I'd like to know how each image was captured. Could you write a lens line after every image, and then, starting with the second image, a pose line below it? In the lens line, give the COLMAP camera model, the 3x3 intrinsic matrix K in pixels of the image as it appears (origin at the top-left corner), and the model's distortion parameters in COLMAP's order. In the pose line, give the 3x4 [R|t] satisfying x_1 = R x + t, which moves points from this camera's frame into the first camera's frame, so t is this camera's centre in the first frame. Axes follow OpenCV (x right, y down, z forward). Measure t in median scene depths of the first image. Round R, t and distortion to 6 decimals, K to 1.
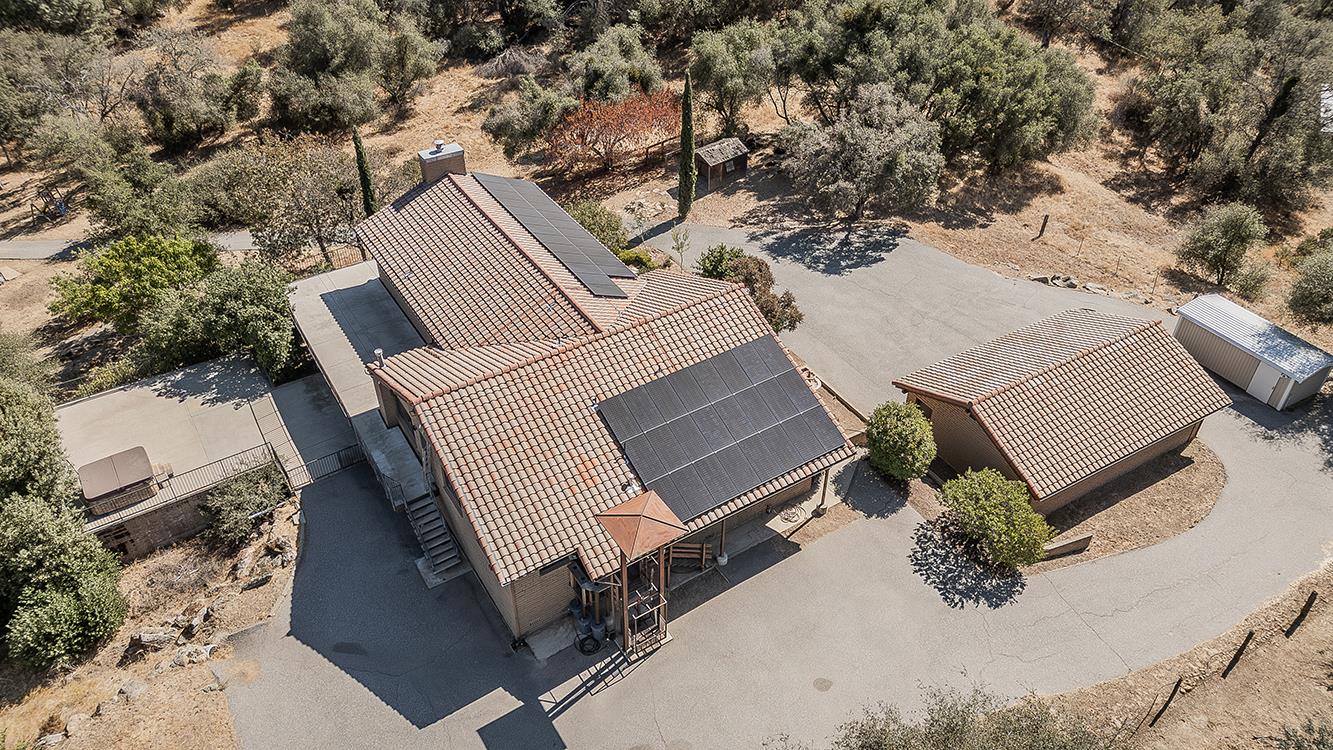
lens RADIAL K [[930.1, 0, 661.6], [0, 930.1, 353.4], [0, 0, 1]] dist [0.071469, -0.040696]
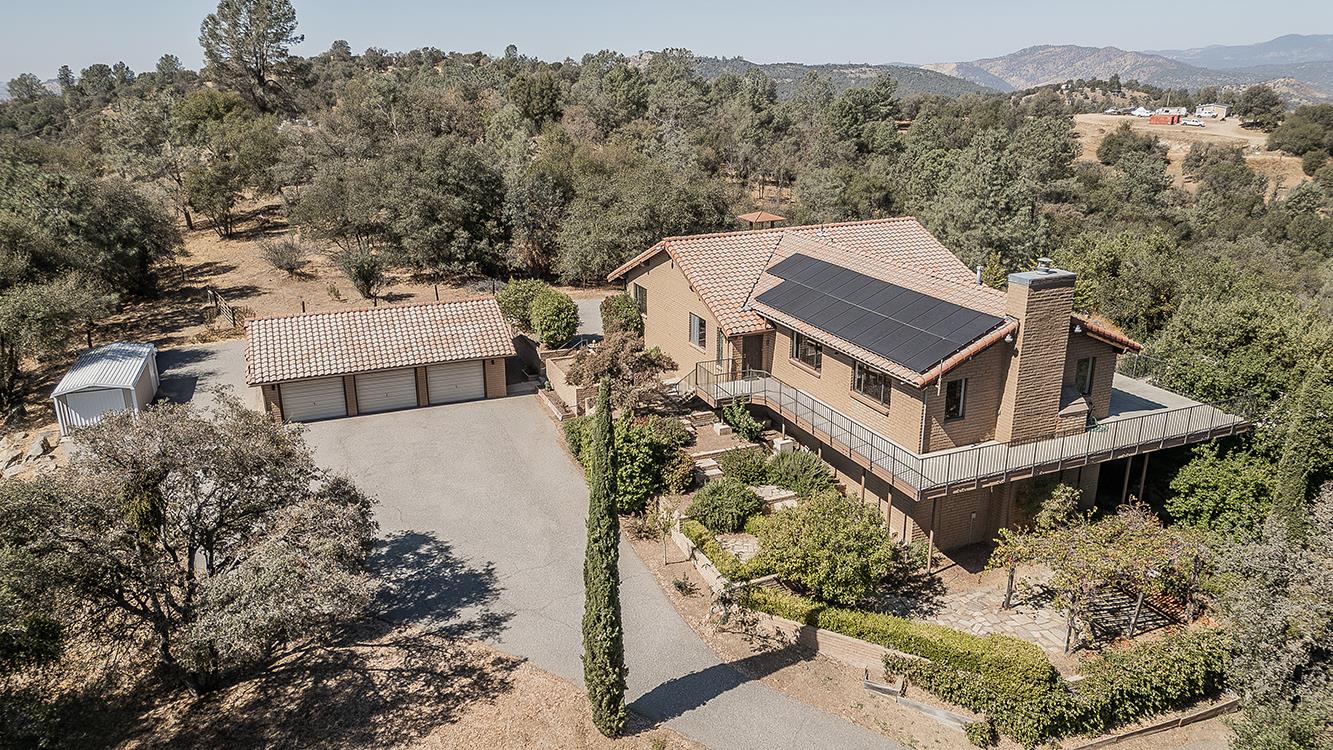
lens RADIAL K [[936.9, 0, 661.7], [0, 936.9, 352.3], [0, 0, 1]] dist [0.068767, -0.034368]
pose [[-0.988871, -0.046781, 0.141232, -0.064961], [0.087547, 0.584561, 0.806612, -0.769394], [-0.120293, 0.810000, -0.573960, 1.496188]]
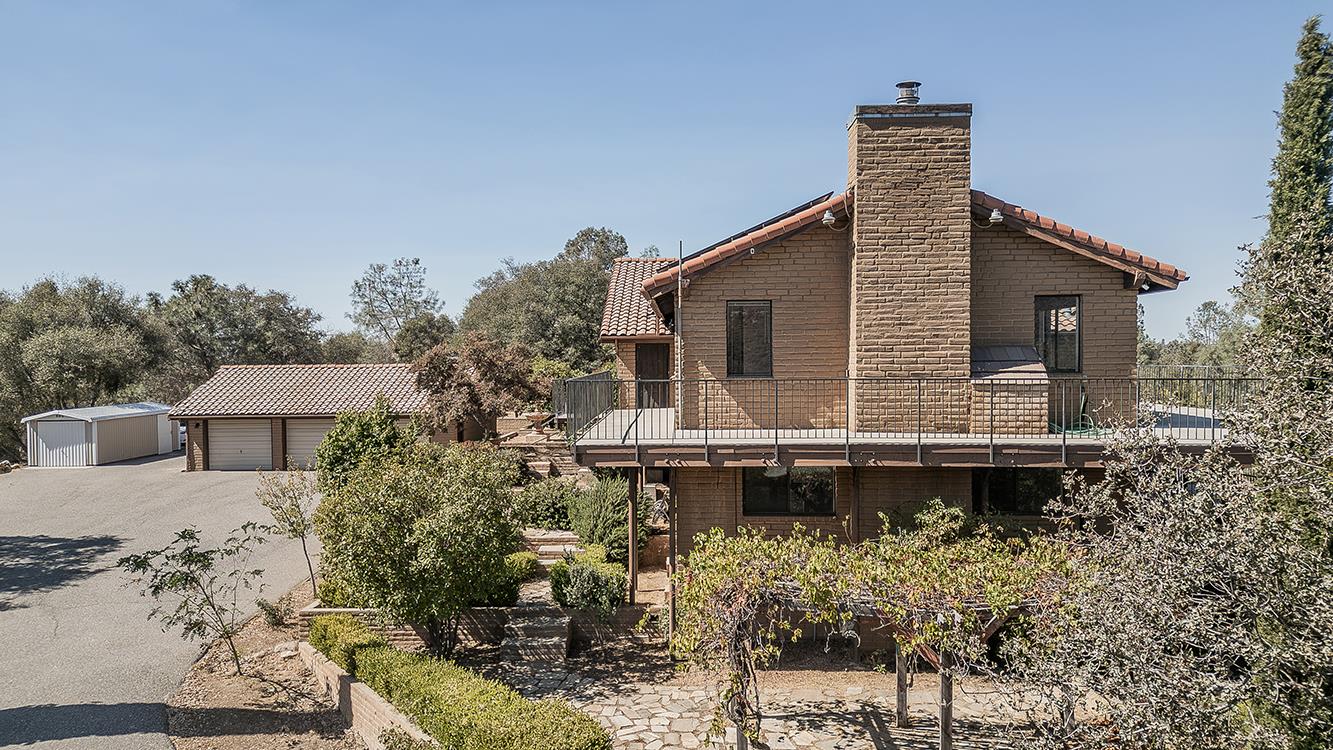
lens RADIAL K [[954.8, 0, 658.0], [0, 954.8, 355.0], [0, 0, 1]] dist [0.053740, -0.007642]
pose [[-0.828692, -0.000137, 0.559704, -0.374715], [0.342815, 0.790352, 0.507761, -0.373925], [-0.442433, 0.612653, -0.654912, 1.378320]]
